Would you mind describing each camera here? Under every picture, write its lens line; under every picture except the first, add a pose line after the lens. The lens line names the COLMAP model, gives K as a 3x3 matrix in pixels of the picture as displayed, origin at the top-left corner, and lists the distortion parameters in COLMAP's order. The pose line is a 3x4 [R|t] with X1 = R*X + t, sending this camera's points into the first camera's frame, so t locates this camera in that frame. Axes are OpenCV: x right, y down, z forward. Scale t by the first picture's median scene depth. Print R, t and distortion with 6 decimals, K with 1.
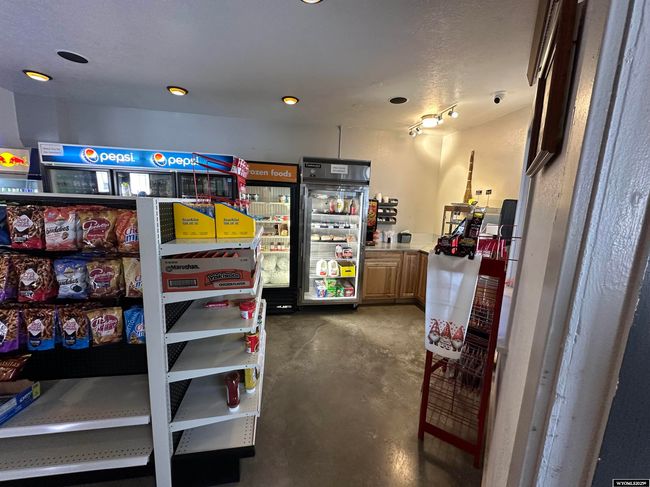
lens RADIAL K [[258.7, 0, 324.3], [0, 258.7, 242.1], [0, 0, 1]] dist [-0.001036, -0.000025]
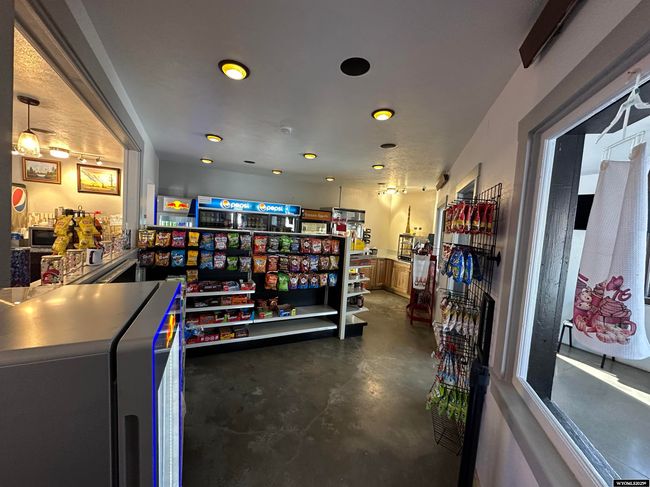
lens RADIAL K [[258.7, 0, 324.3], [0, 258.7, 242.1], [0, 0, 1]] dist [-0.001036, -0.000025]
pose [[0.956002, 0.003982, 0.293332, -0.780528], [0.016409, 0.997617, -0.067023, 0.045378], [-0.292900, 0.068887, 0.953658, -0.825580]]
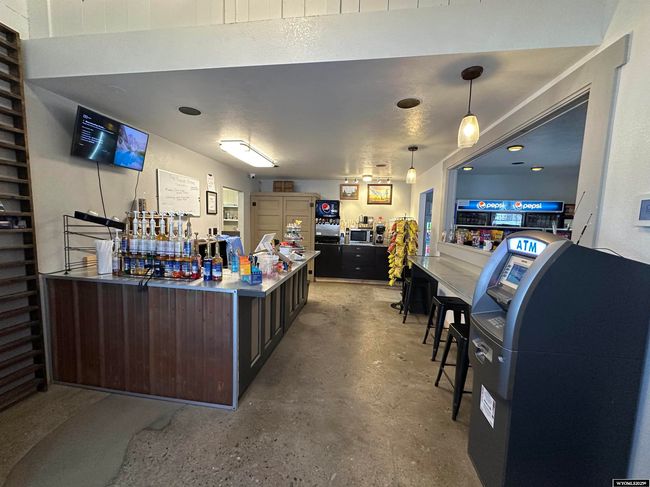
lens RADIAL K [[258.7, 0, 324.3], [0, 258.7, 242.1], [0, 0, 1]] dist [-0.001036, -0.000025]
pose [[0.951348, 0.014936, -0.307756, -1.412873], [-0.036307, 0.997300, -0.063834, 0.096392], [0.305972, 0.071902, 0.949321, -1.124701]]
